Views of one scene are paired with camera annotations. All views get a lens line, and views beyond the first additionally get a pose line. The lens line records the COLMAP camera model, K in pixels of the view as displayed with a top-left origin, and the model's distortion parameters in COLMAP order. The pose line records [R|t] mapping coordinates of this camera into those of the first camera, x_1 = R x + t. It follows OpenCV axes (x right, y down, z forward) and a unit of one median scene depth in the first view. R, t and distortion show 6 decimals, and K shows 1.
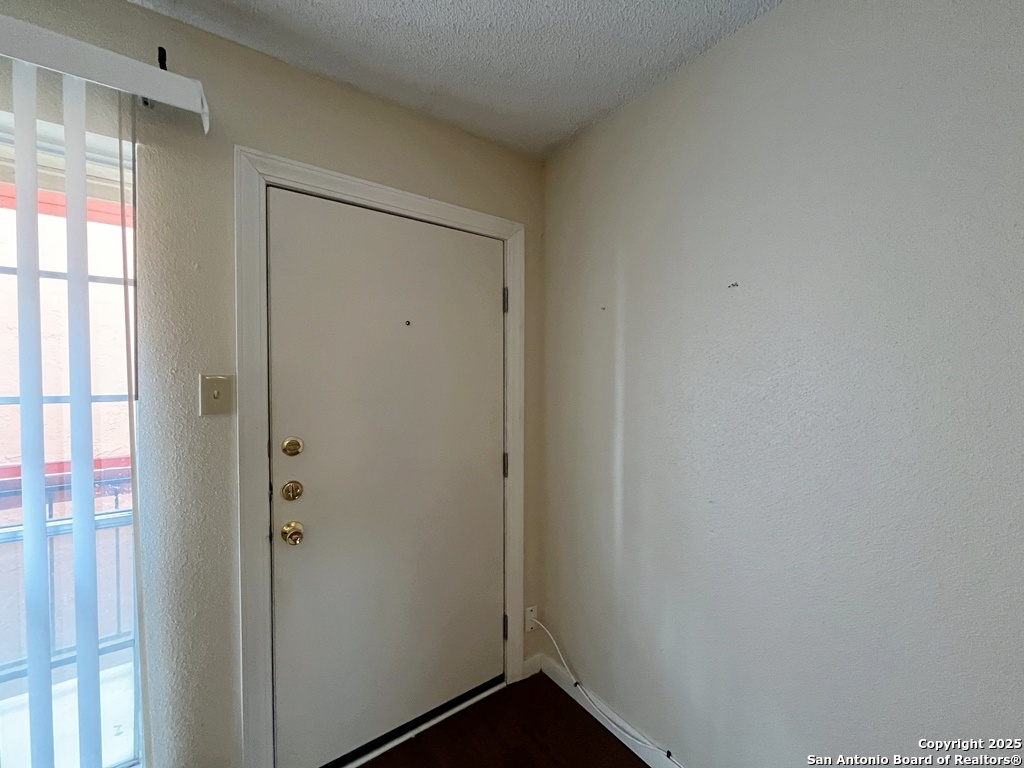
lens RADIAL K [[415.1, 0, 511.4], [0, 415.1, 383.2], [0, 0, 1]] dist [-0.003683, -0.001498]
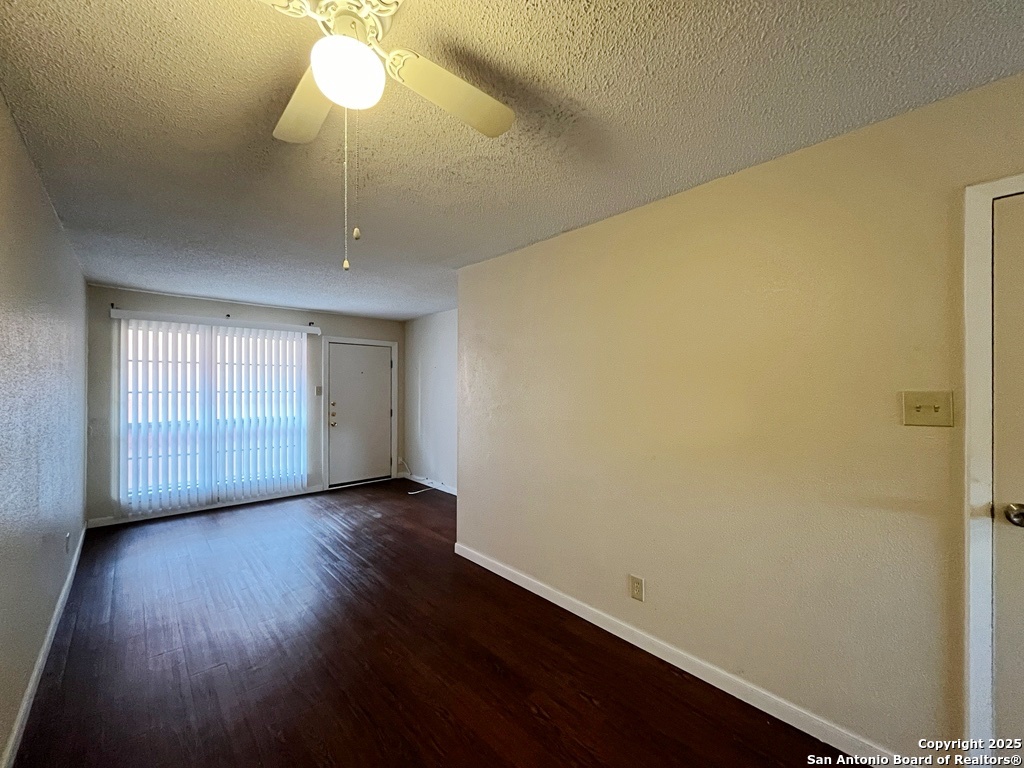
lens RADIAL K [[415.1, 0, 515.2], [0, 415.1, 385.9], [0, 0, 1]] dist [-0.003683, -0.001498]
pose [[0.989673, 0.004286, 0.143278, 0.506087], [-0.001704, 0.999834, -0.018139, 0.036447], [-0.143332, 0.017707, 0.989516, -2.529128]]
